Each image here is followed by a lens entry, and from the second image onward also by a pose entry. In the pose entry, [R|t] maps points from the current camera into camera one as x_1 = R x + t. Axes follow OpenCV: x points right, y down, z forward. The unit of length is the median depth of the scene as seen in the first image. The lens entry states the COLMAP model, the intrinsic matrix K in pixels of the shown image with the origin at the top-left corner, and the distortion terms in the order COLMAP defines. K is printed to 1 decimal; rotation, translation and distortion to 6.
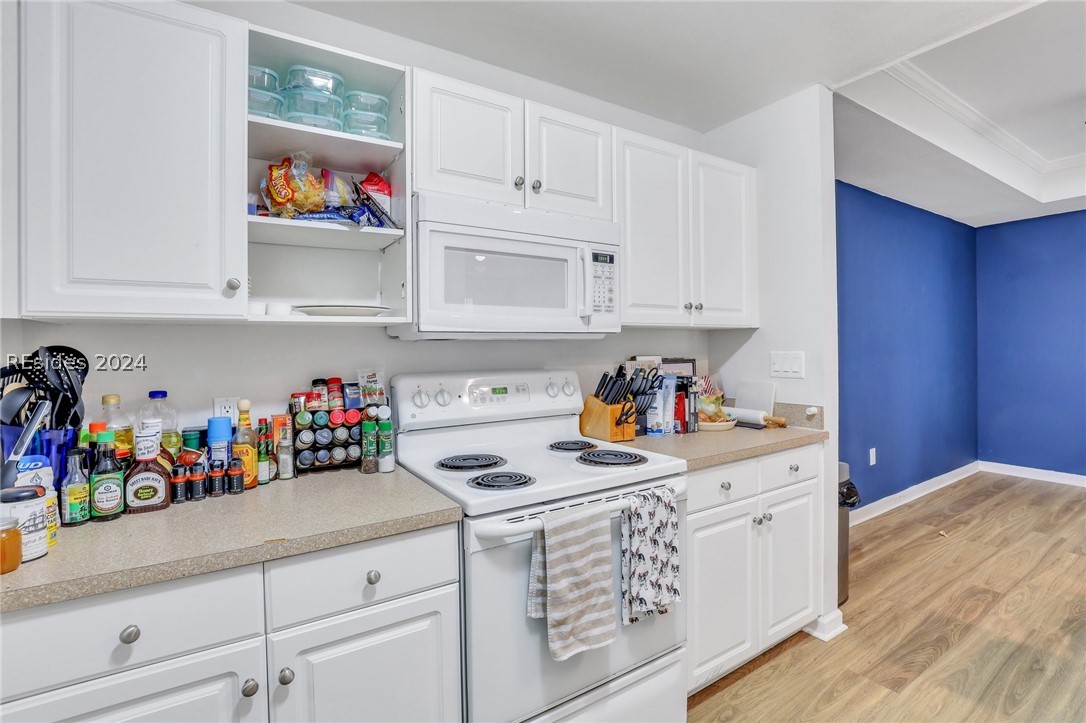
lens RADIAL K [[505.8, 0, 548.2], [0, 505.8, 345.9], [0, 0, 1]] dist [-0.036338, 0.007141]
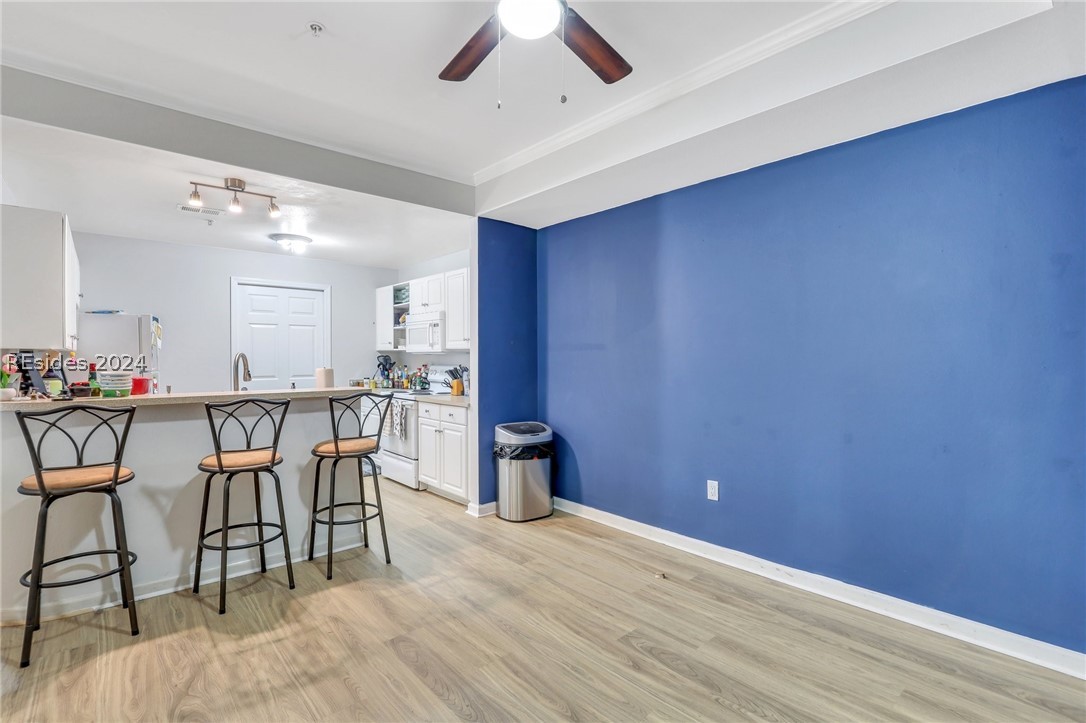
lens RADIAL K [[503.9, 0, 547.2], [0, 503.9, 363.0], [0, 0, 1]] dist [-0.038645, 0.009265]
pose [[0.154366, 0.025582, -0.987683, 3.444275], [-0.002283, 0.999671, 0.025536, -0.045830], [0.988011, -0.001687, 0.154373, 1.386032]]
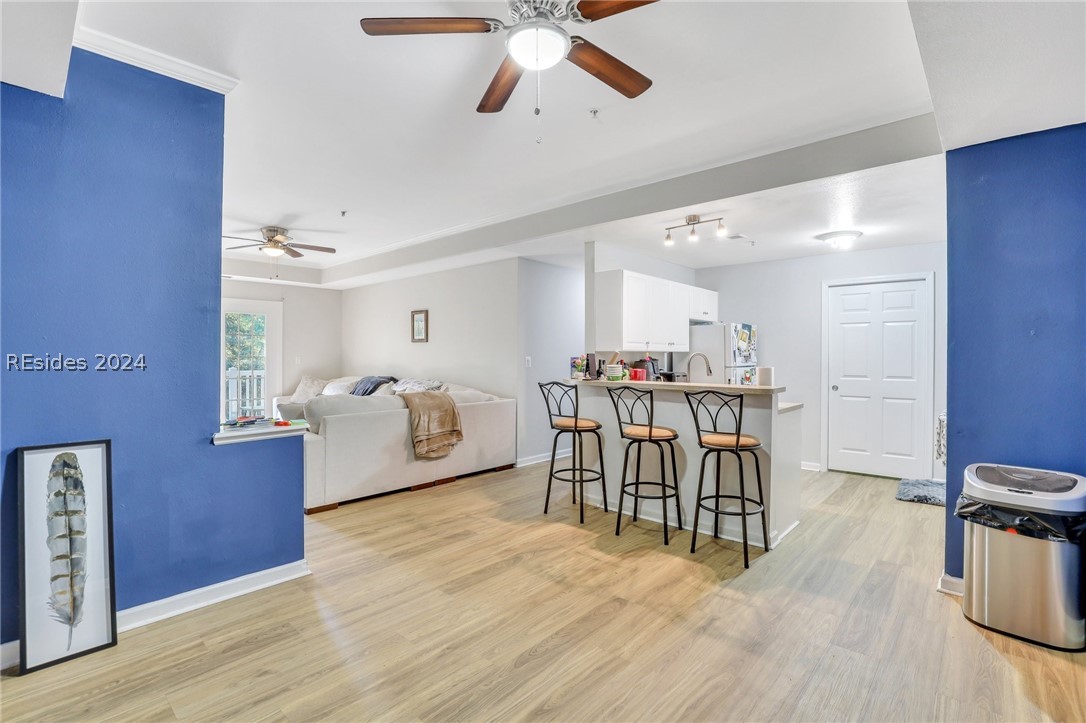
lens RADIAL K [[500.8, 0, 554.0], [0, 500.8, 357.8], [0, 0, 1]] dist [-0.032054, 0.007835]
pose [[-0.963564, 0.012672, -0.267179, 2.618139], [0.010768, 0.999905, 0.008589, -0.036088], [0.267263, 0.005399, -0.963609, 2.731363]]
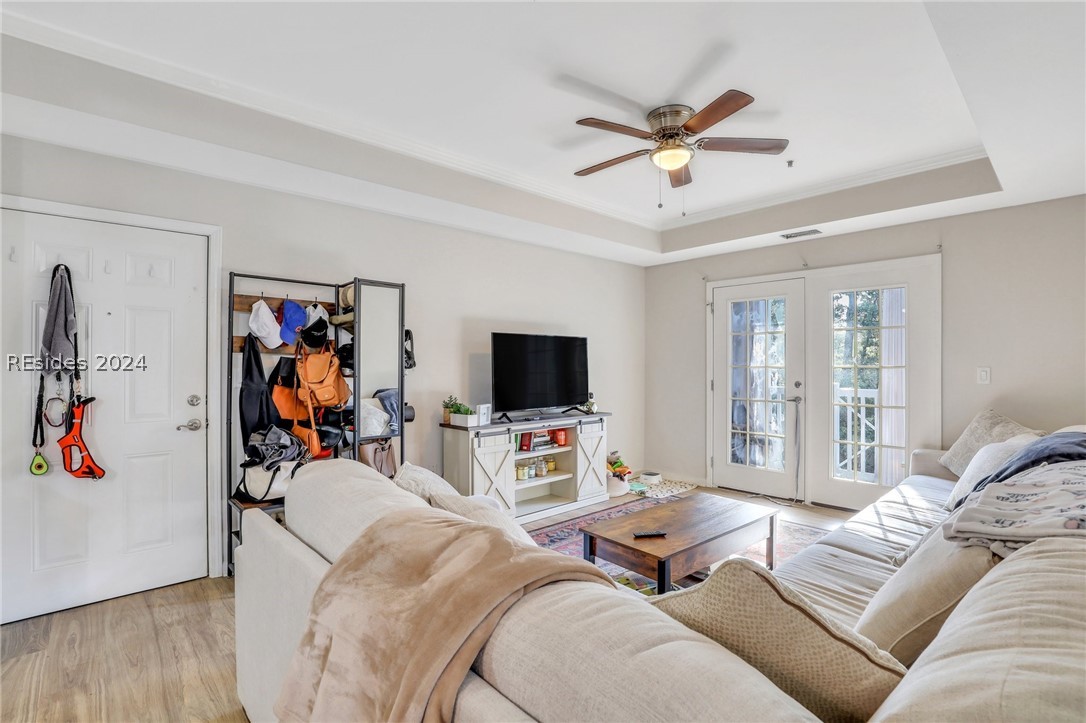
lens RADIAL K [[503.9, 0, 547.2], [0, 503.9, 363.0], [0, 0, 1]] dist [-0.038645, 0.009265]
pose [[-0.178452, 0.007809, 0.983918, 1.886053], [0.001652, 0.999969, -0.007637, -0.038149], [-0.983947, 0.000263, -0.178459, -0.546472]]
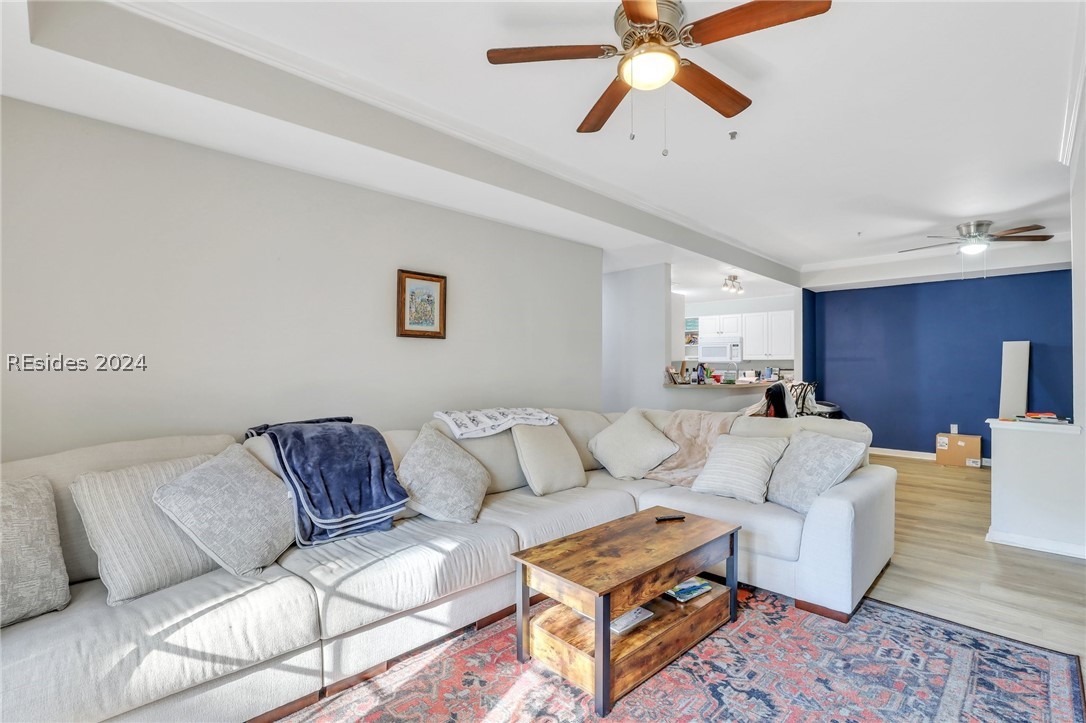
lens RADIAL K [[500.8, 0, 554.0], [0, 500.8, 357.8], [0, 0, 1]] dist [-0.032054, 0.007835]
pose [[0.222375, -0.000188, -0.974961, 4.864032], [-0.003912, 0.999992, -0.001085, -0.062747], [0.974953, 0.004055, 0.222372, -1.876662]]
